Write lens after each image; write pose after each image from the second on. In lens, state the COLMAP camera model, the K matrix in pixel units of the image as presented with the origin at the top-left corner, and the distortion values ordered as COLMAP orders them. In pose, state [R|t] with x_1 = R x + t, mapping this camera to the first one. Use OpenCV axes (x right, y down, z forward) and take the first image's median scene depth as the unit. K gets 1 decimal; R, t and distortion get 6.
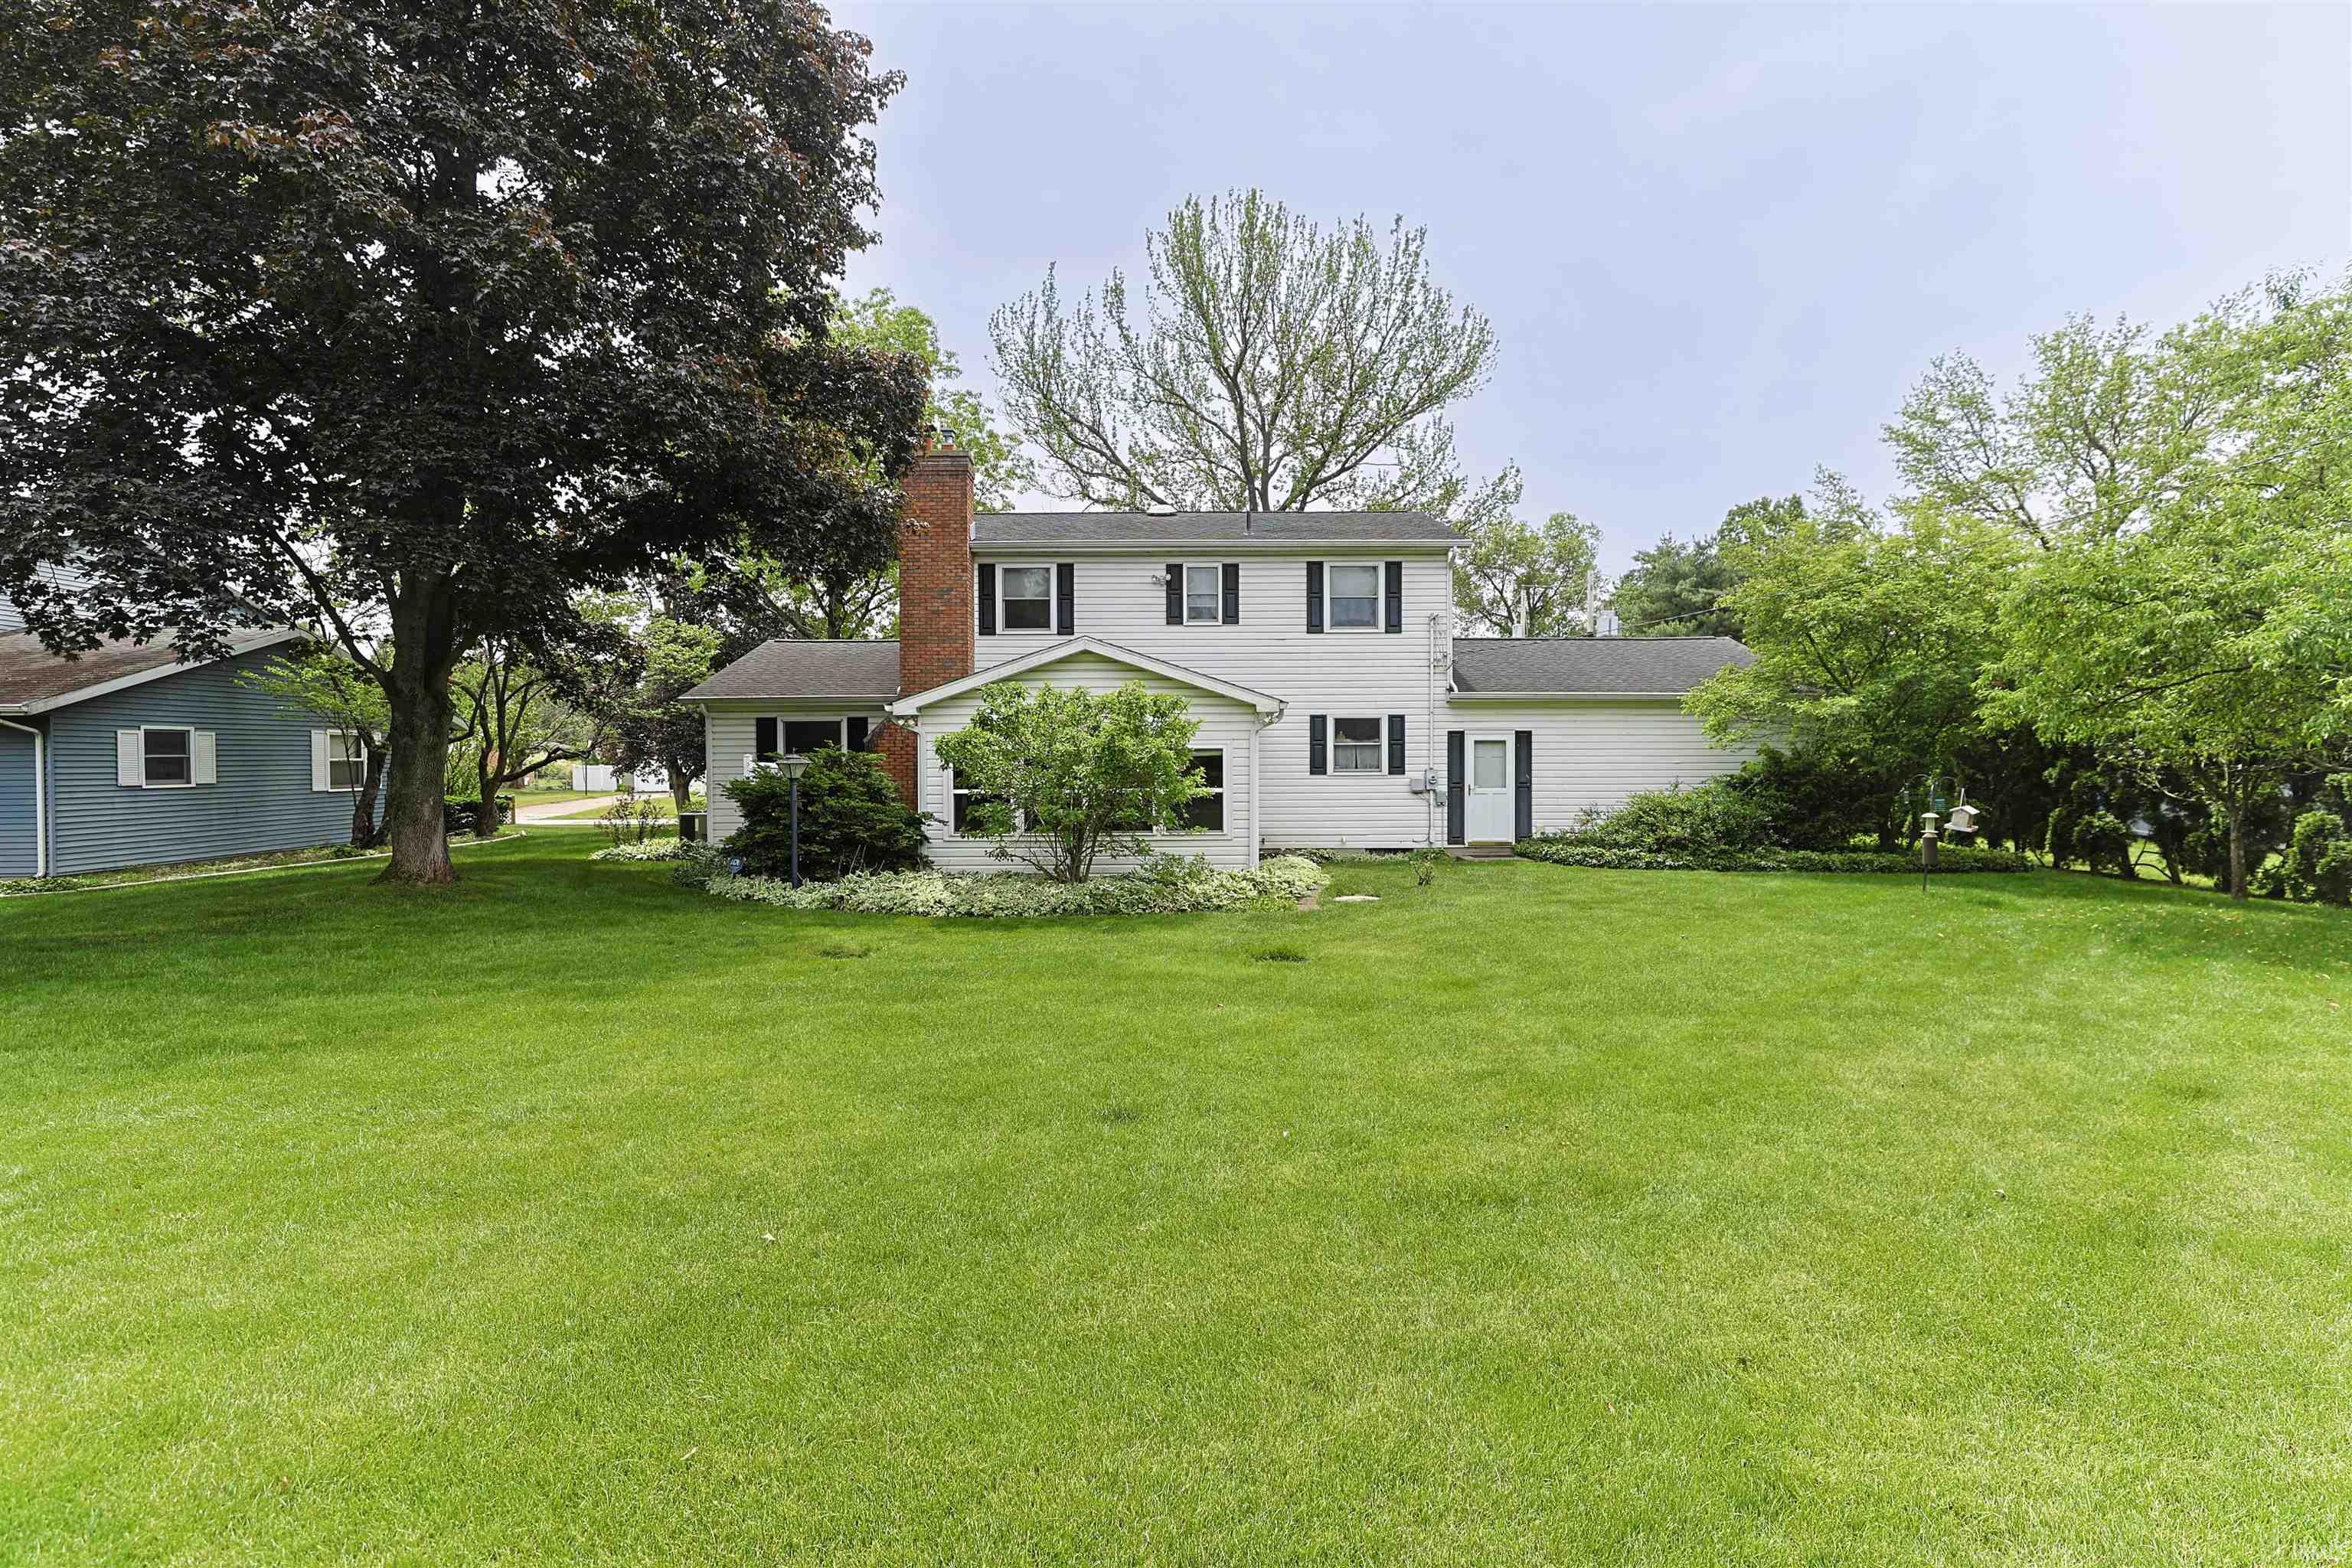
lens RADIAL K [[1122.8, 0, 1194.1], [0, 1122.8, 814.2], [0, 0, 1]] dist [-0.000571, 0.001021]
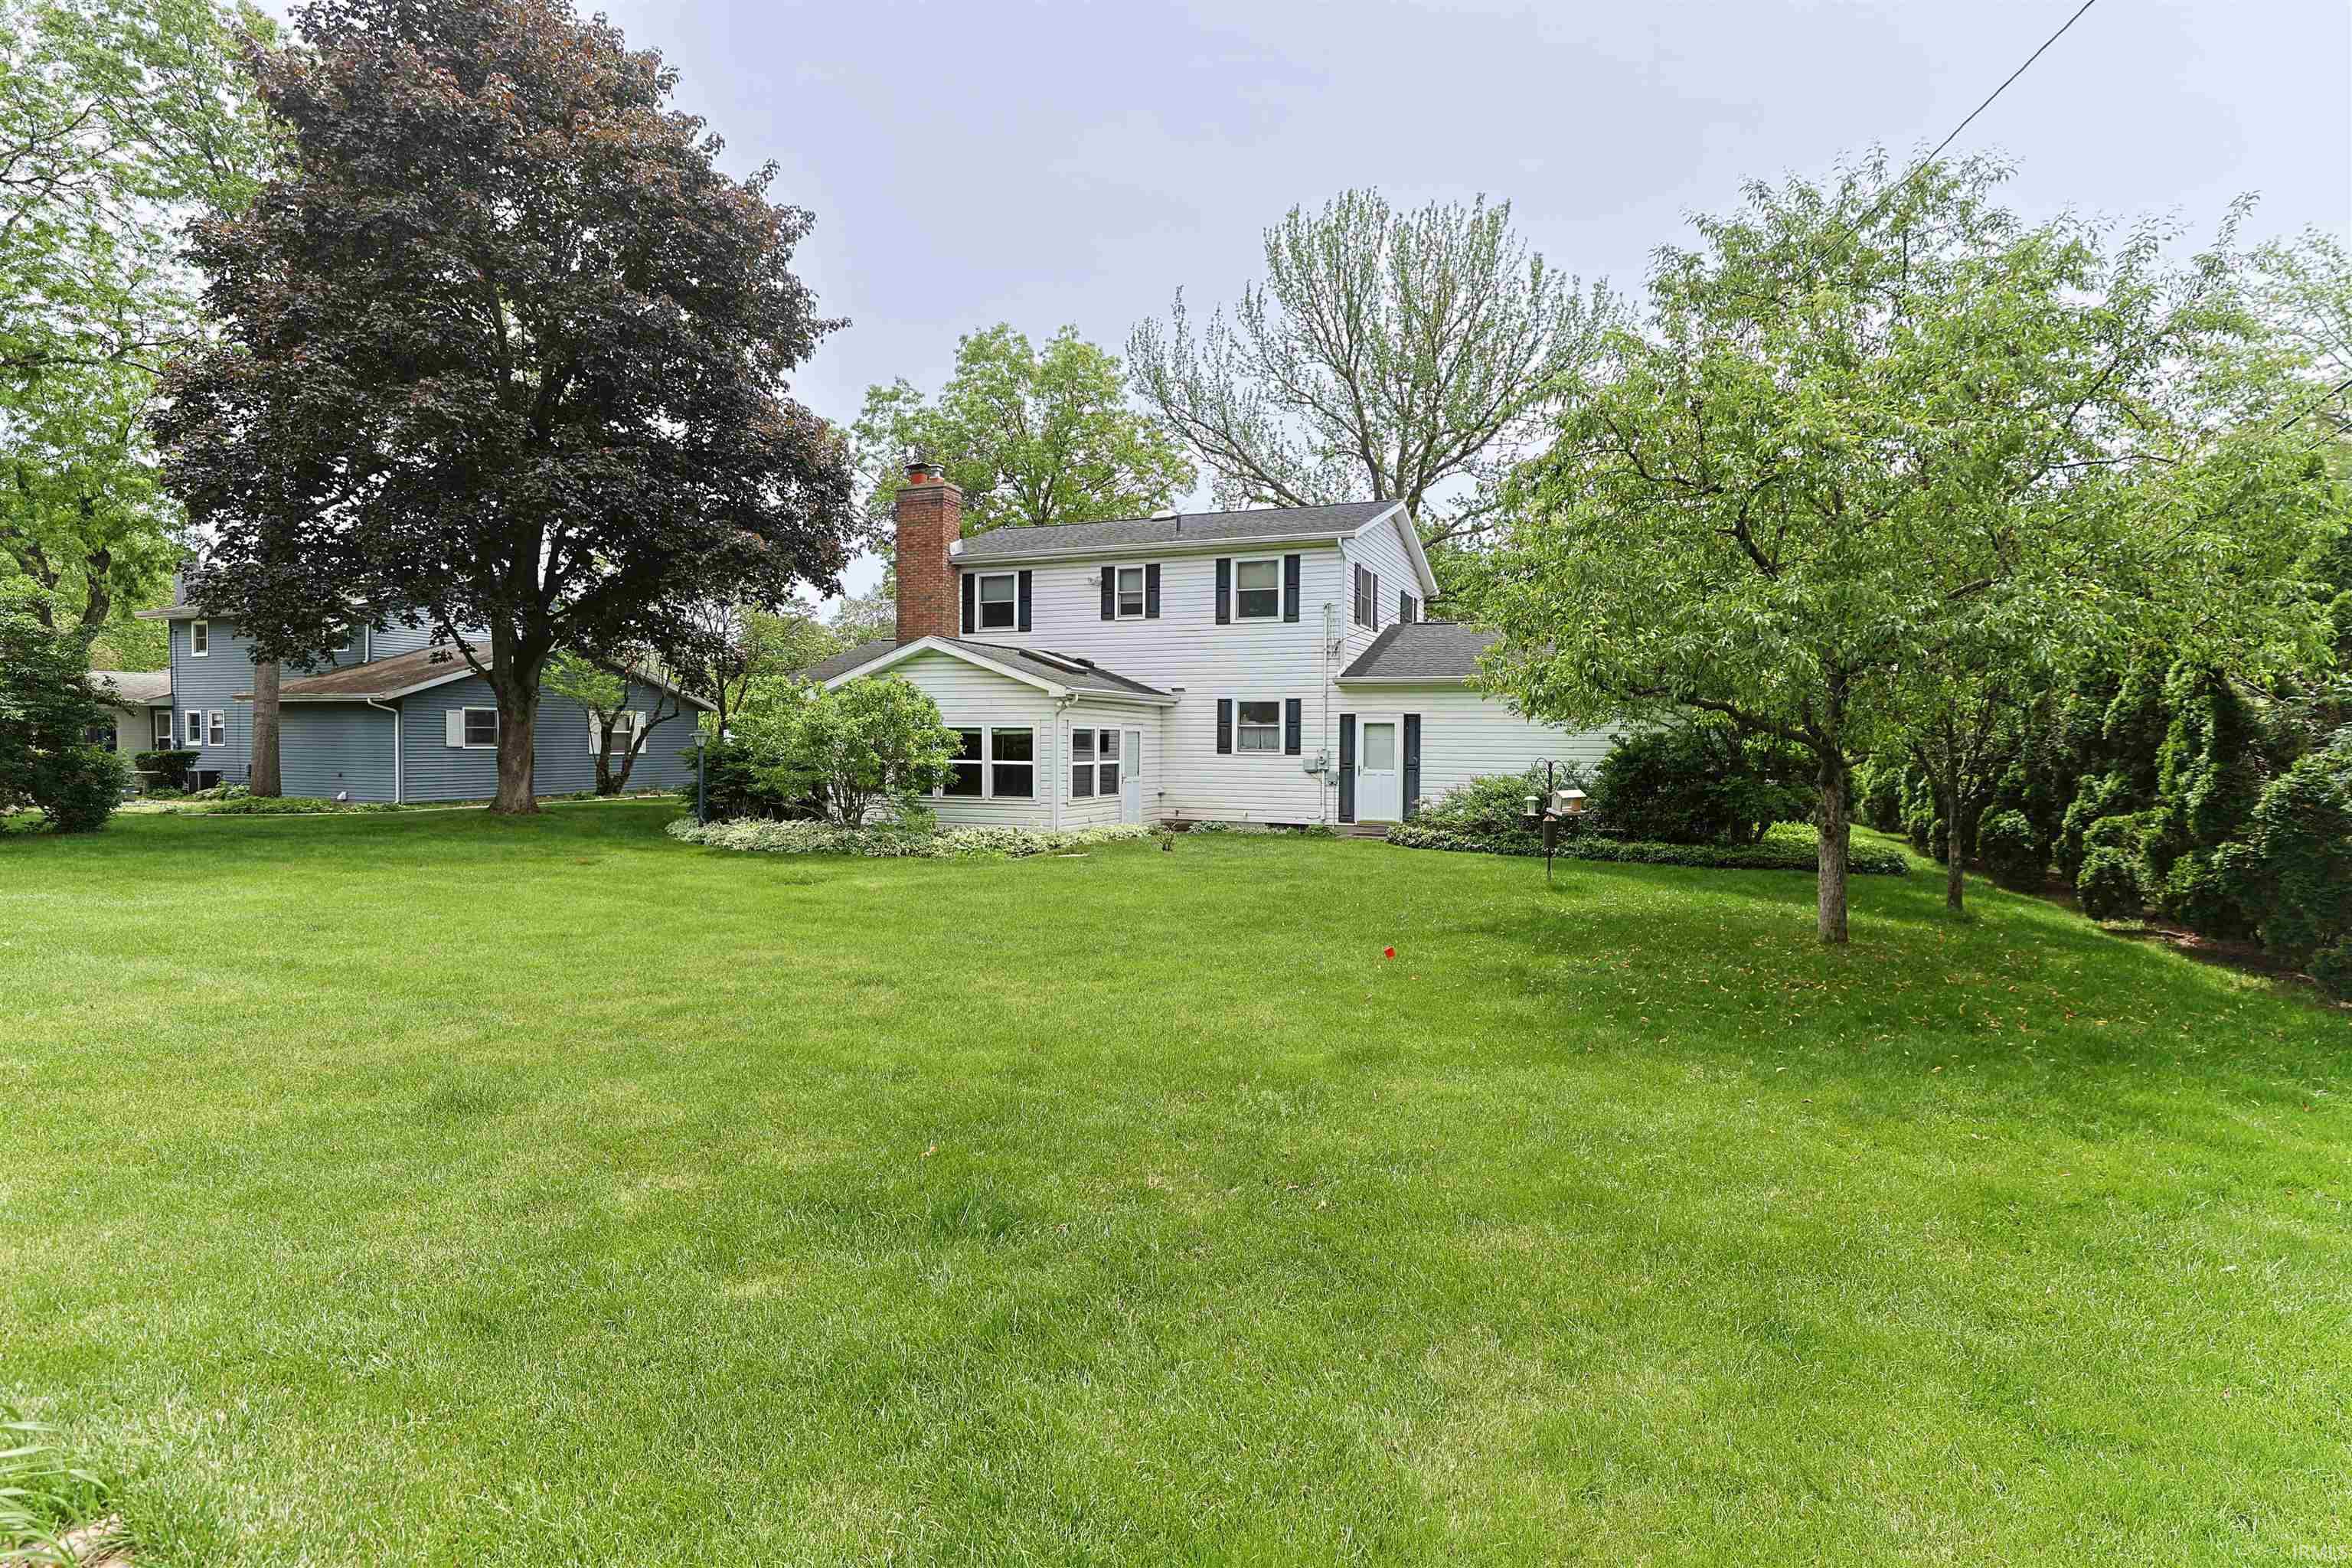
lens RADIAL K [[1122.8, 0, 1194.1], [0, 1122.8, 814.2], [0, 0, 1]] dist [-0.000571, 0.001021]
pose [[0.924813, 0.037272, -0.378593, 0.502898], [-0.031322, 0.999270, 0.021863, 0.000868], [0.379131, -0.008361, 0.925305, -0.025212]]
